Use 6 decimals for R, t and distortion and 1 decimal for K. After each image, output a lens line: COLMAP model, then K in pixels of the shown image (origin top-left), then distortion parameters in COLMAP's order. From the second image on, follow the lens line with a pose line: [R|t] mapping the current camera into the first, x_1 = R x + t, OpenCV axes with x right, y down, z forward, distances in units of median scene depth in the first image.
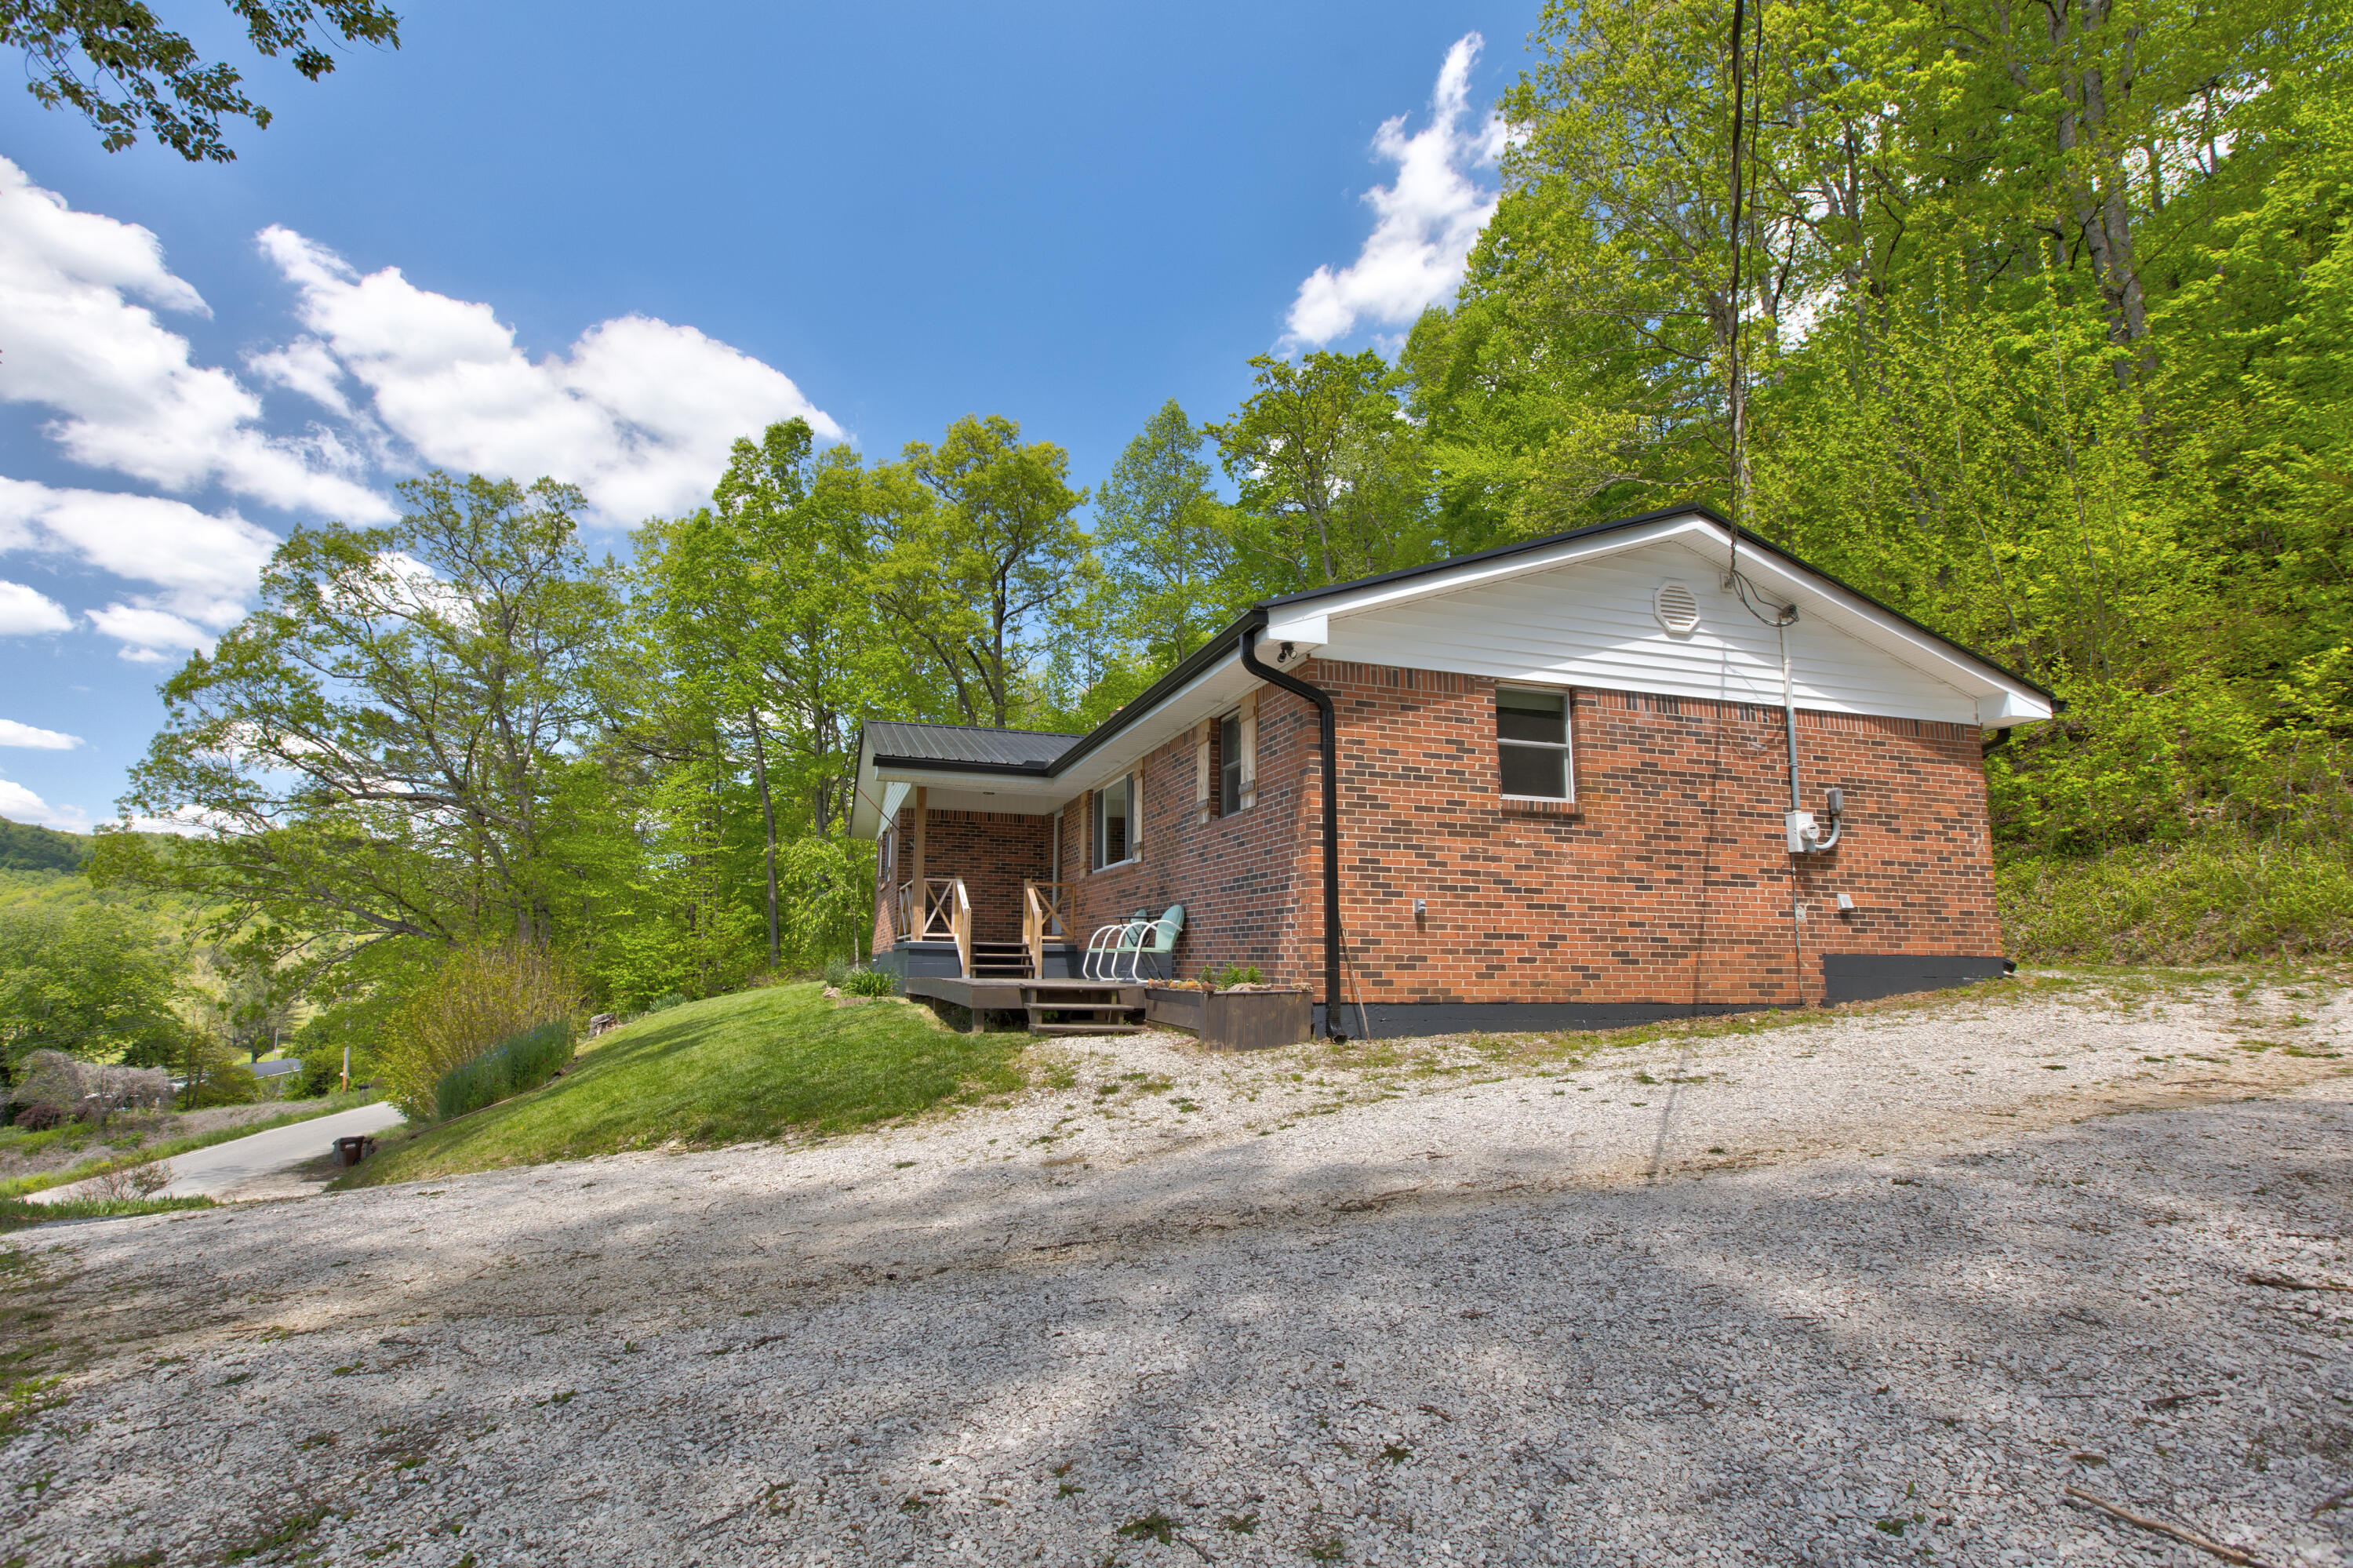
lens RADIAL K [[1116.7, 0, 1176.5], [0, 1116.7, 784.0], [0, 0, 1]] dist [-0.000496, -0.000075]
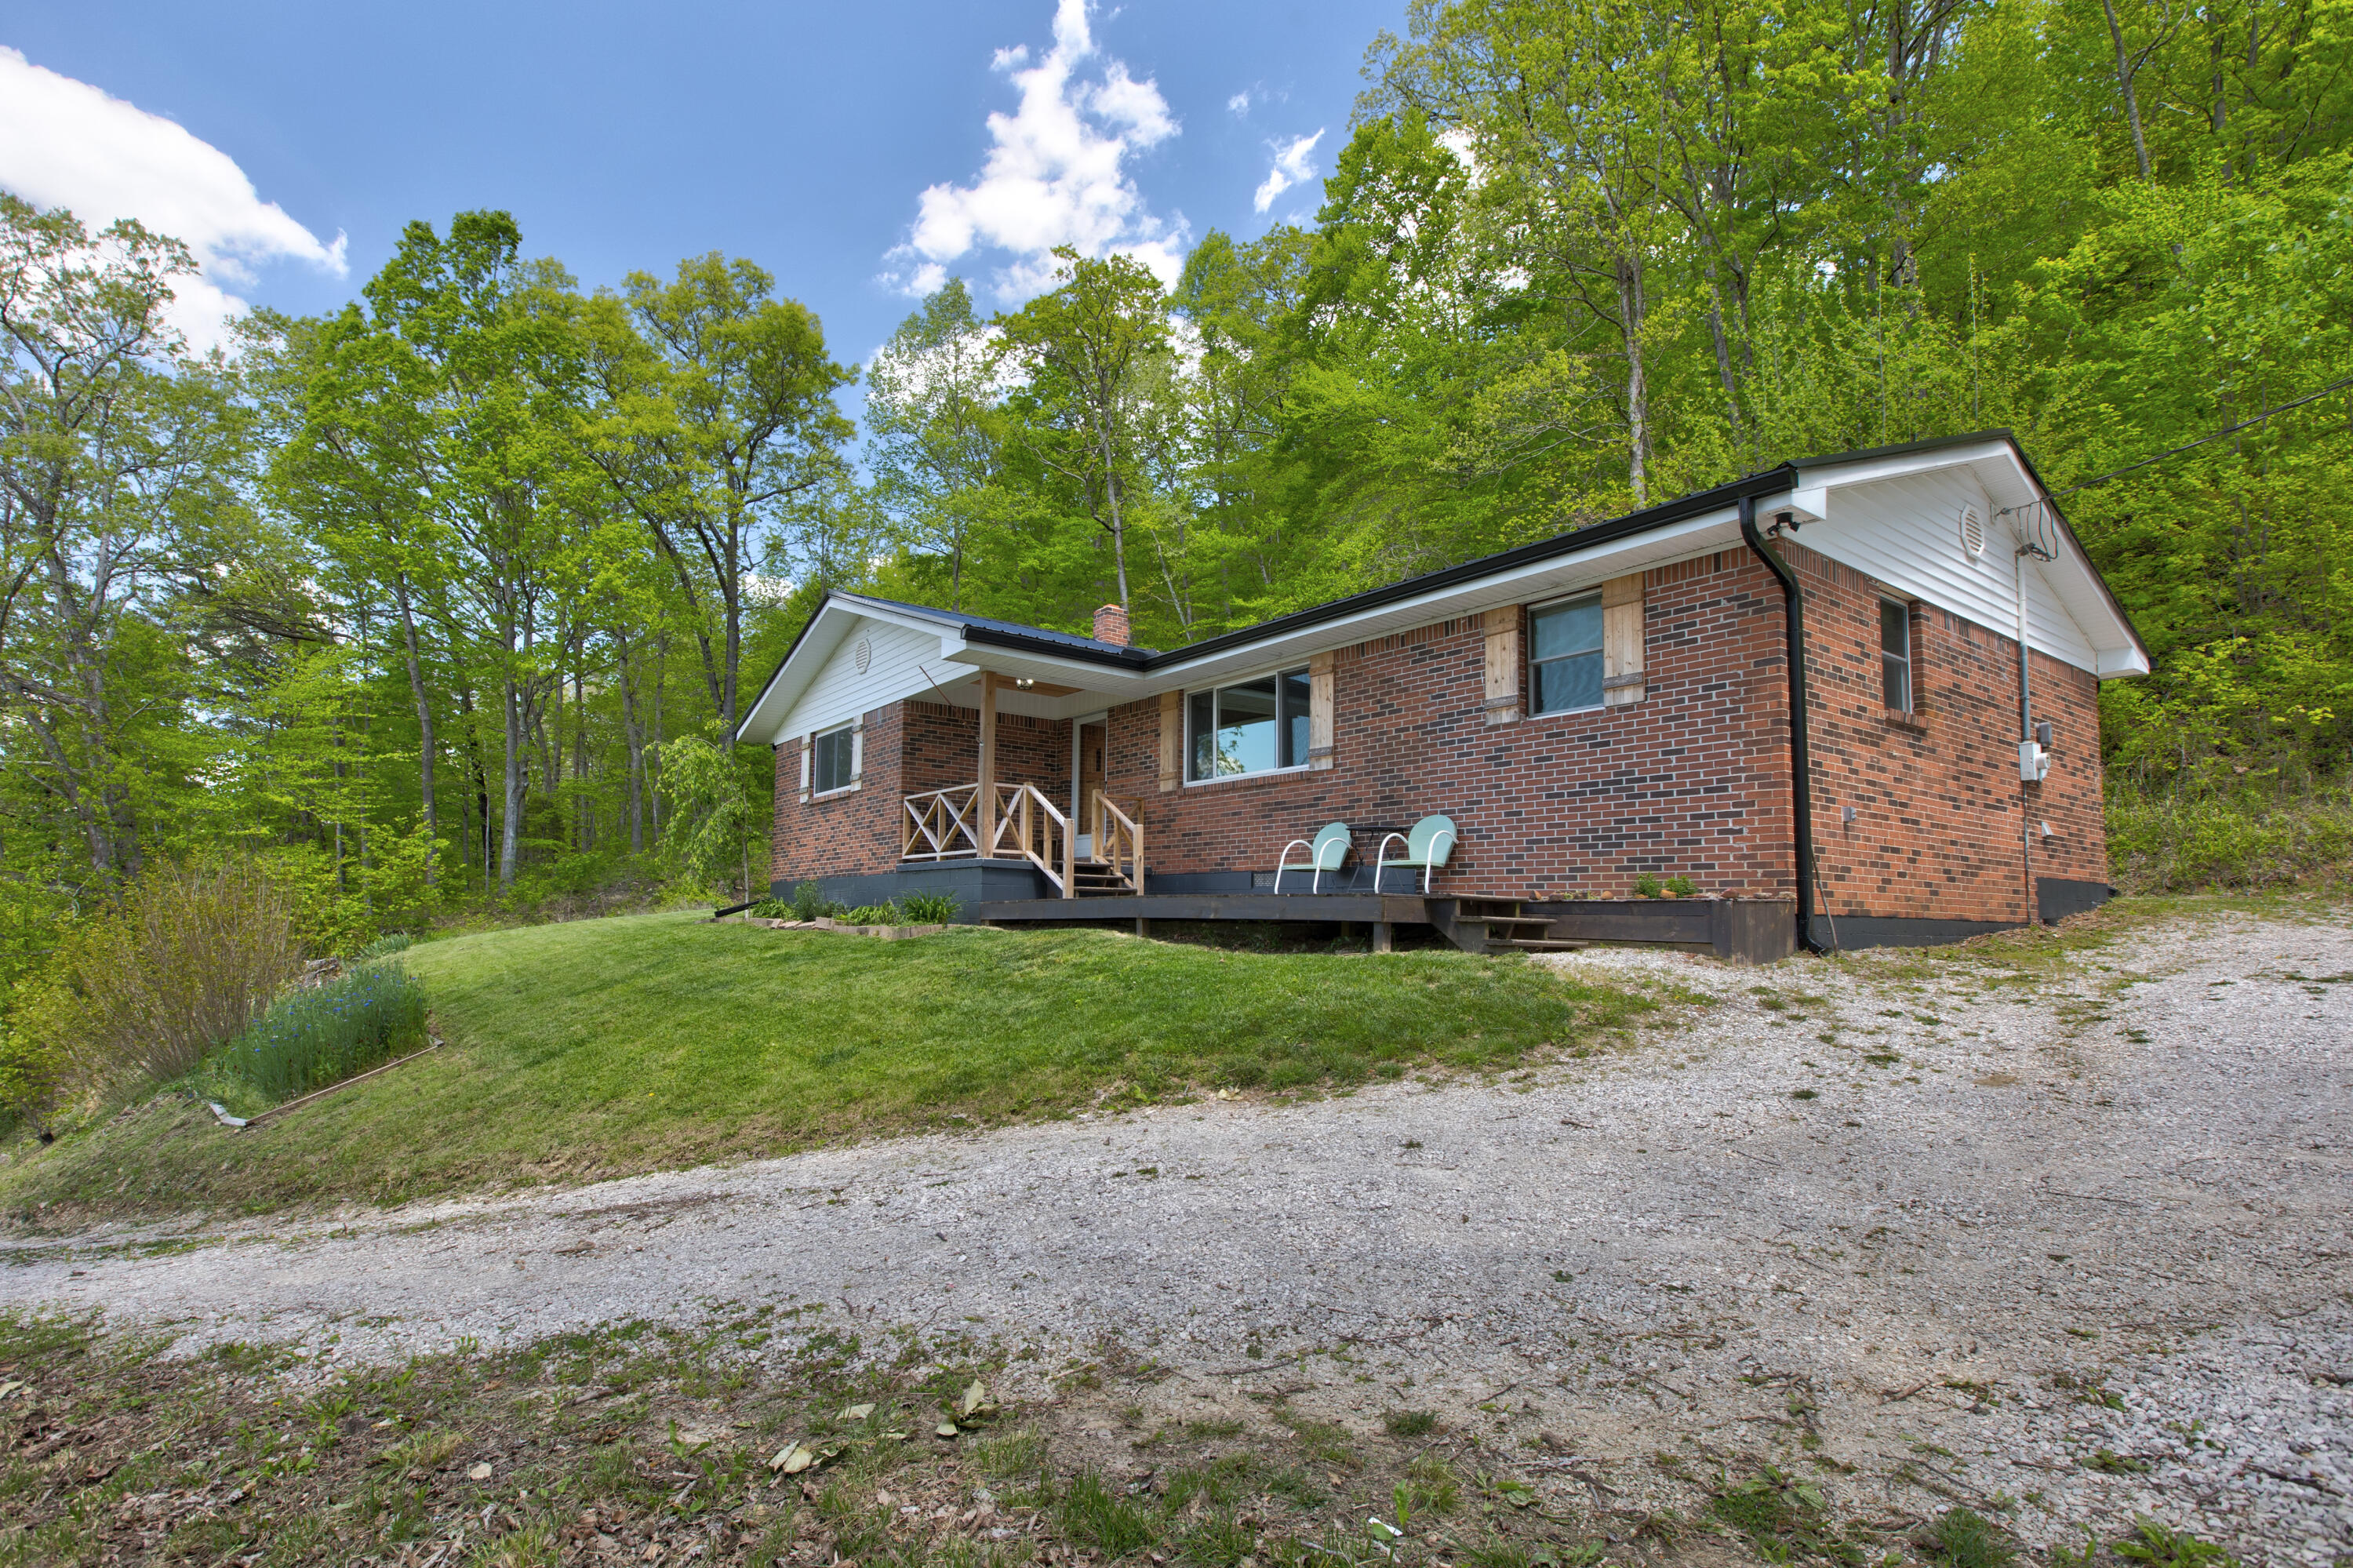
lens RADIAL K [[1135.8, 0, 1176.3], [0, 1135.8, 822.2], [0, 0, 1]] dist [0.013340, 0.000015]
pose [[0.948696, 0.030647, 0.314701, -0.508372], [-0.055760, 0.995909, 0.071107, 0.064206], [-0.311234, -0.085007, 0.946524, 0.213671]]
